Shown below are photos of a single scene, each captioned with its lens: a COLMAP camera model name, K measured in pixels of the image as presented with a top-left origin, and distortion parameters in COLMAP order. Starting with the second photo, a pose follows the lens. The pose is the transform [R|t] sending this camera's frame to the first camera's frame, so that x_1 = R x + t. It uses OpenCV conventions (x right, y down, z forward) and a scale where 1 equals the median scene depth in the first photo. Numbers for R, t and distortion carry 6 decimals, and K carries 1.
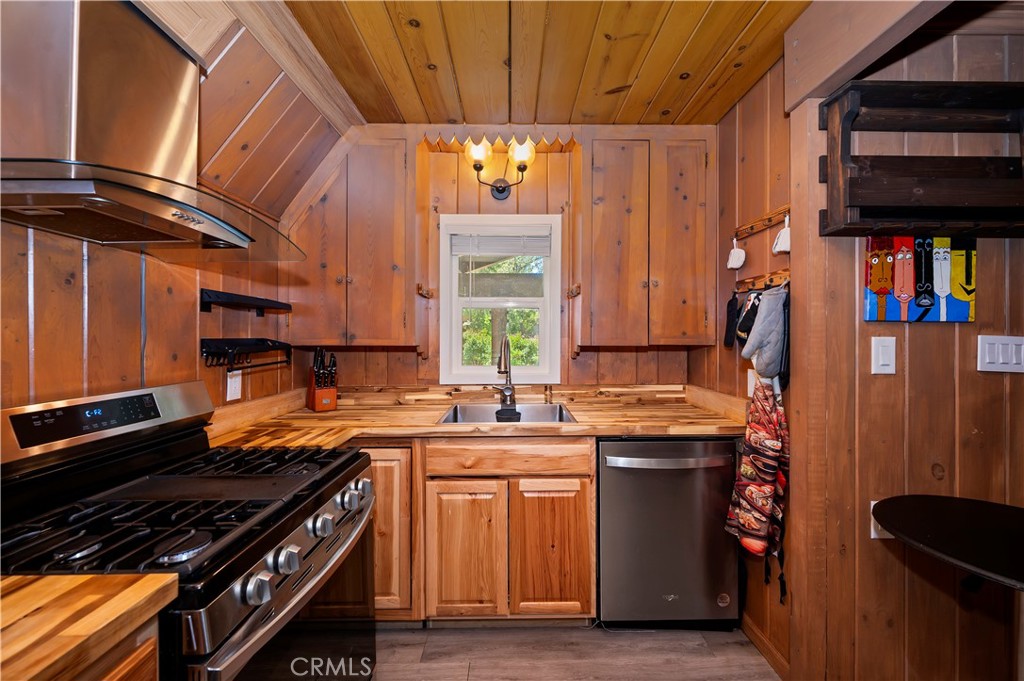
lens RADIAL K [[406.3, 0, 516.5], [0, 406.3, 336.0], [0, 0, 1]] dist [-0.000162, -0.000043]
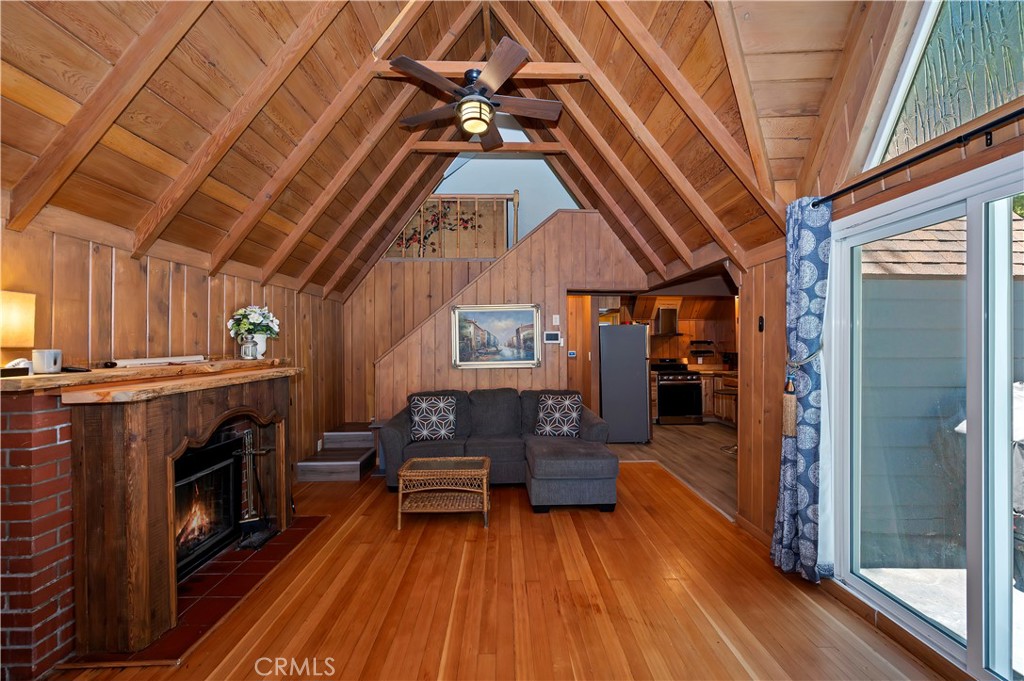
lens RADIAL K [[407.9, 0, 512.9], [0, 407.9, 339.2], [0, 0, 1]] dist [0.000011, -0.000065]
pose [[0.011168, -0.013634, -0.999845, 3.847894], [0.004956, 0.999896, -0.013580, -0.065991], [0.999925, -0.004804, 0.011234, -1.150802]]
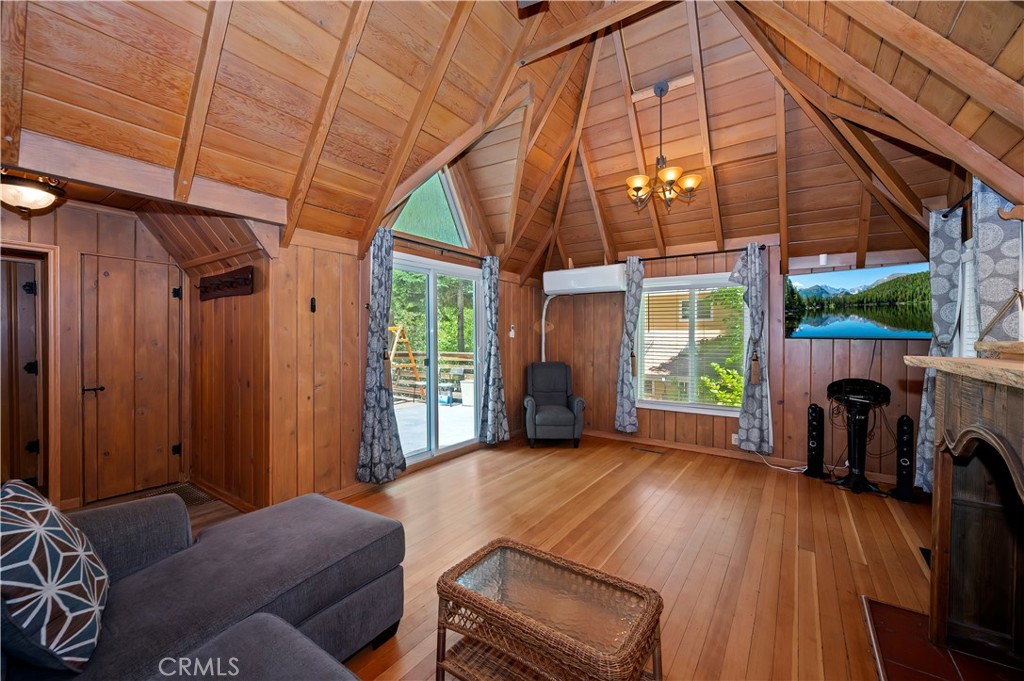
lens RADIAL K [[407.9, 0, 512.9], [0, 407.9, 339.2], [0, 0, 1]] dist [0.000011, -0.000065]
pose [[0.583492, -0.004798, 0.812105, 1.206295], [-0.002615, 0.999966, 0.007787, -0.009763], [-0.812115, -0.006667, 0.583459, -1.872568]]
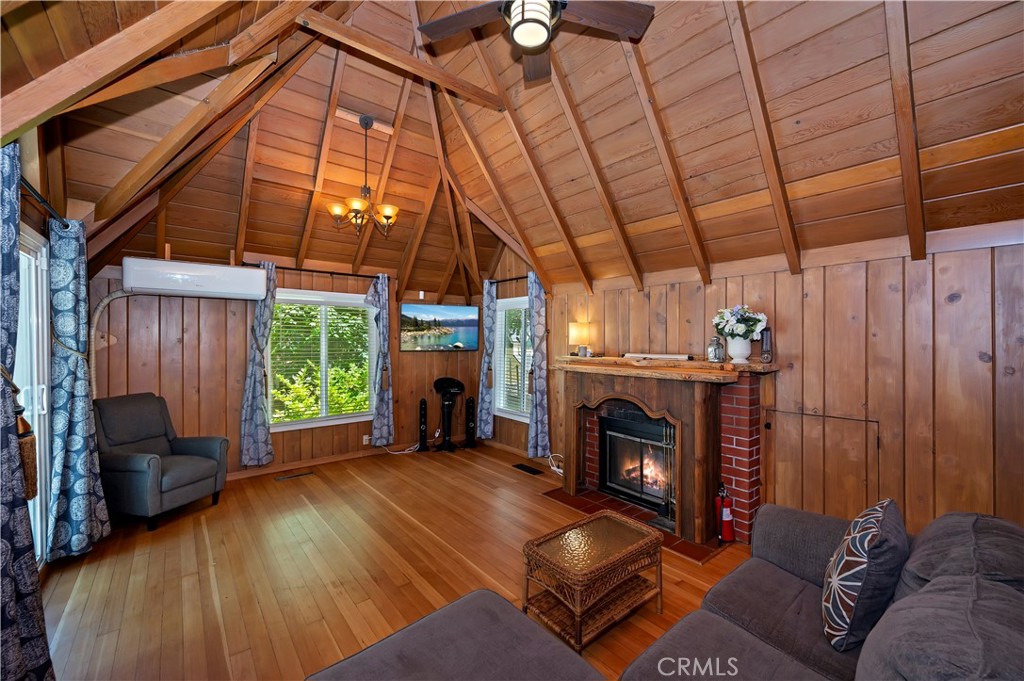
lens RADIAL K [[409.8, 0, 513.6], [0, 409.8, 336.4], [0, 0, 1]] dist [-0.000368, -0.000188]
pose [[-0.627391, 0.000260, 0.778705, 1.110108], [-0.003762, 0.999987, -0.003365, -0.109117], [-0.778696, -0.005040, -0.627382, -0.473745]]
